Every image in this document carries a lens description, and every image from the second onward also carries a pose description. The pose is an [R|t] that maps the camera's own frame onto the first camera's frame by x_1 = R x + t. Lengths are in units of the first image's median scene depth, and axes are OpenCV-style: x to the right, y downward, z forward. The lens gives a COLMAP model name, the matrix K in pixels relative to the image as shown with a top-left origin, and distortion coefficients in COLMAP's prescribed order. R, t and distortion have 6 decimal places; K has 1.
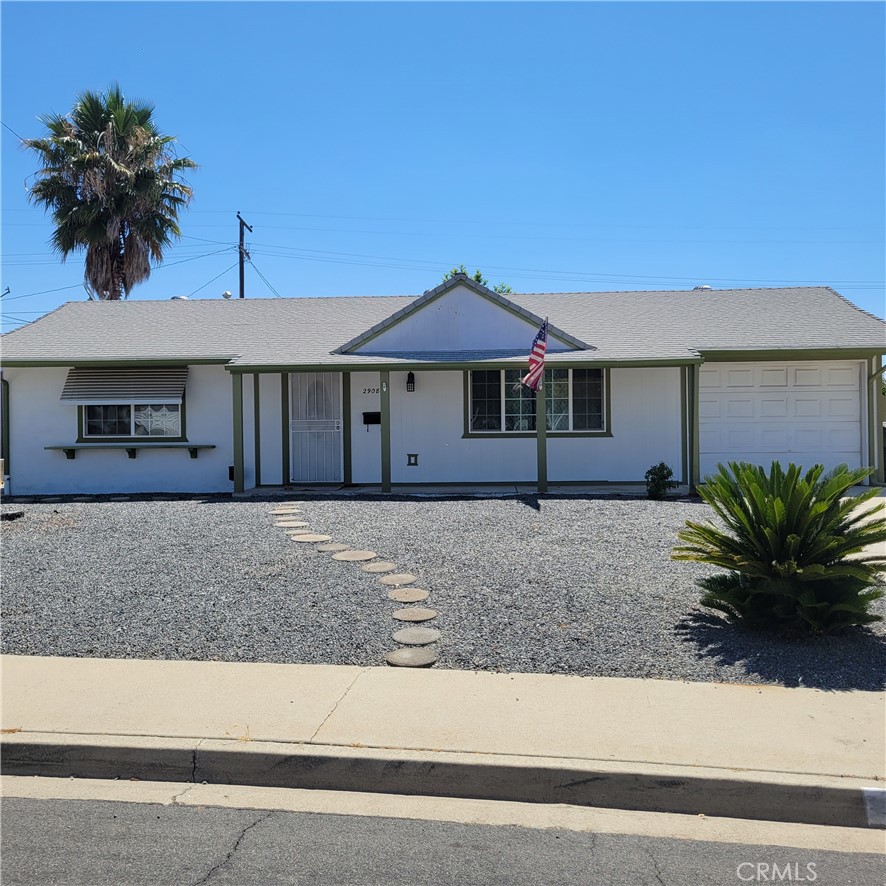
lens RADIAL K [[885.8, 0, 440.8], [0, 885.8, 437.9], [0, 0, 1]] dist [0.033153, 0.000000]
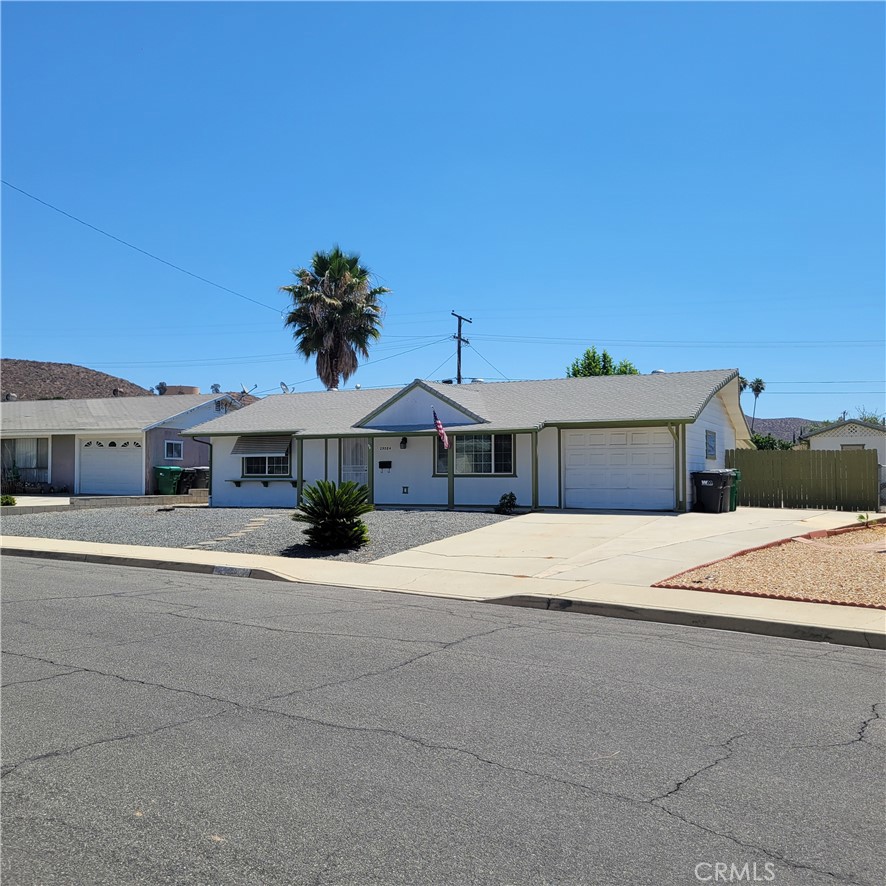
lens RADIAL K [[885.8, 0, 445.3], [0, 885.8, 445.1], [0, 0, 1]] dist [0.033153, 0.000000]
pose [[0.915922, -0.004974, -0.401325, 0.700075], [-0.014961, 0.998805, -0.046524, 0.016740], [0.401077, 0.048616, 0.914753, -0.483751]]
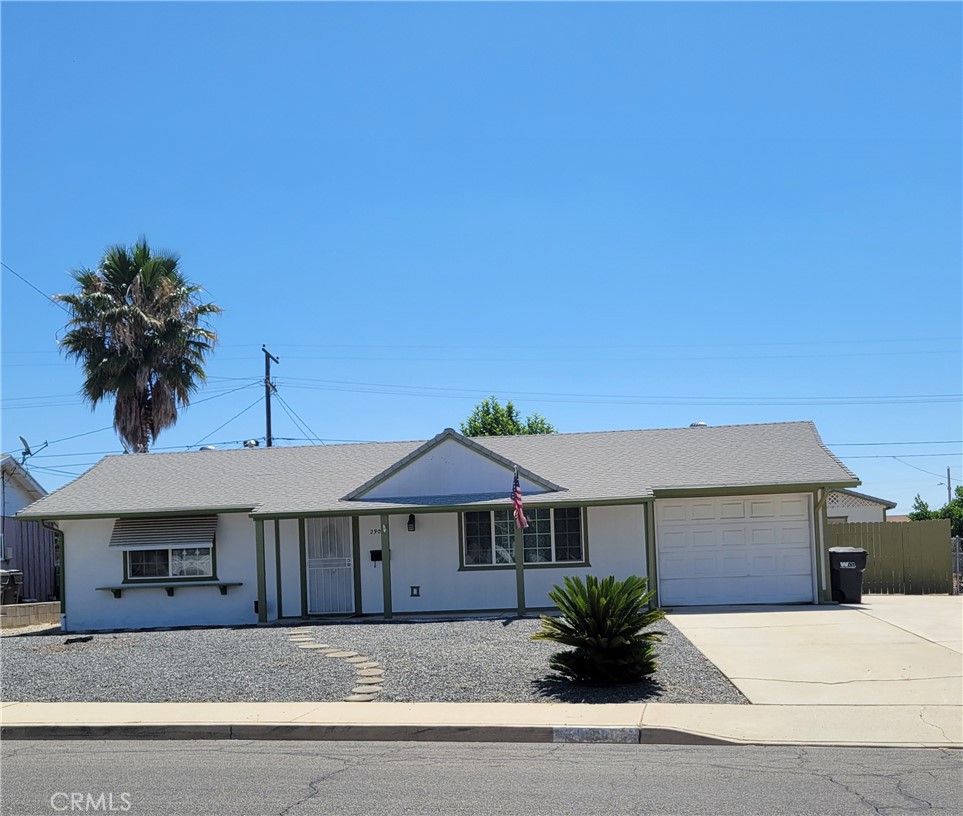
lens RADIAL K [[1098.3, 0, 469.3], [0, 1098.3, 540.9], [0, 0, 1]] dist [0.023481, 0.000000]
pose [[0.998552, -0.026127, -0.047015, 0.104982], [0.024394, 0.999015, -0.037057, 0.014017], [0.047937, 0.035856, 0.998207, -0.397393]]
